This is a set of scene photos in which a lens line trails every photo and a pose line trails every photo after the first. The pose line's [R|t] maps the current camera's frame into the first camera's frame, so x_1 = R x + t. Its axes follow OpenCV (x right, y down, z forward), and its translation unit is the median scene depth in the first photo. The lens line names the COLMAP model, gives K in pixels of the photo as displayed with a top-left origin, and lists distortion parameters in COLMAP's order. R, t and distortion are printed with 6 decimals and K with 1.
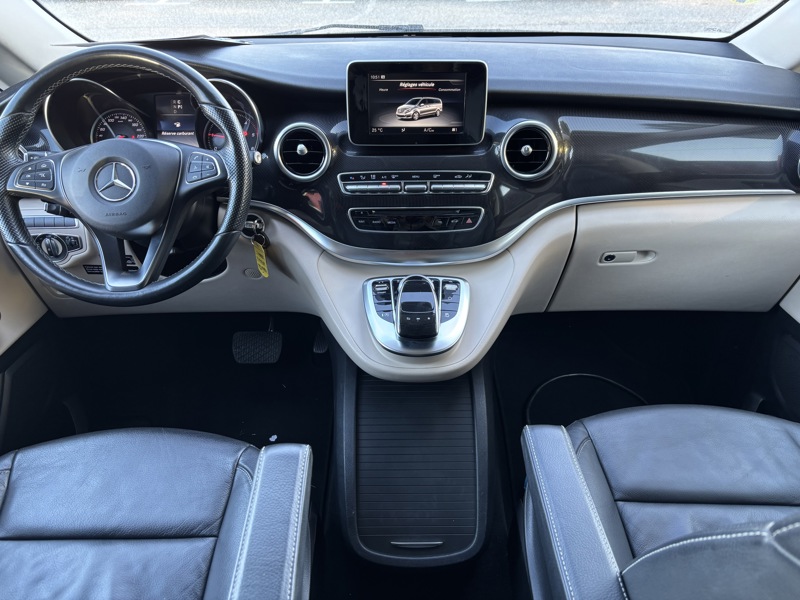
lens RADIAL K [[607.2, 0, 381.7], [0, 607.2, 309.6], [0, 0, 1]] dist [0.038287, -0.010865]
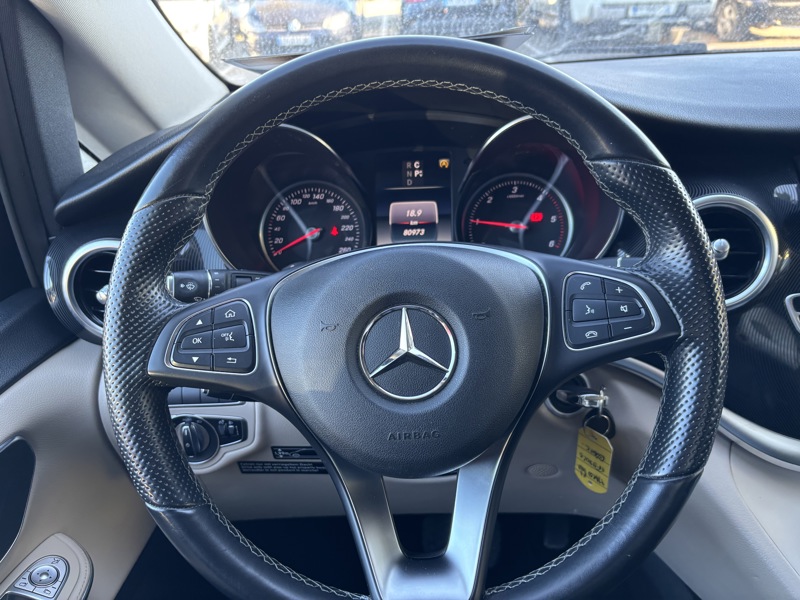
lens RADIAL K [[607.2, 0, 386.2], [0, 607.2, 324.6], [0, 0, 1]] dist [0.038287, -0.010865]
pose [[0.998814, -0.015386, -0.046194, -0.375410], [0.011607, 0.996647, -0.080995, -0.170011], [0.047285, 0.080363, 0.995643, 0.519512]]
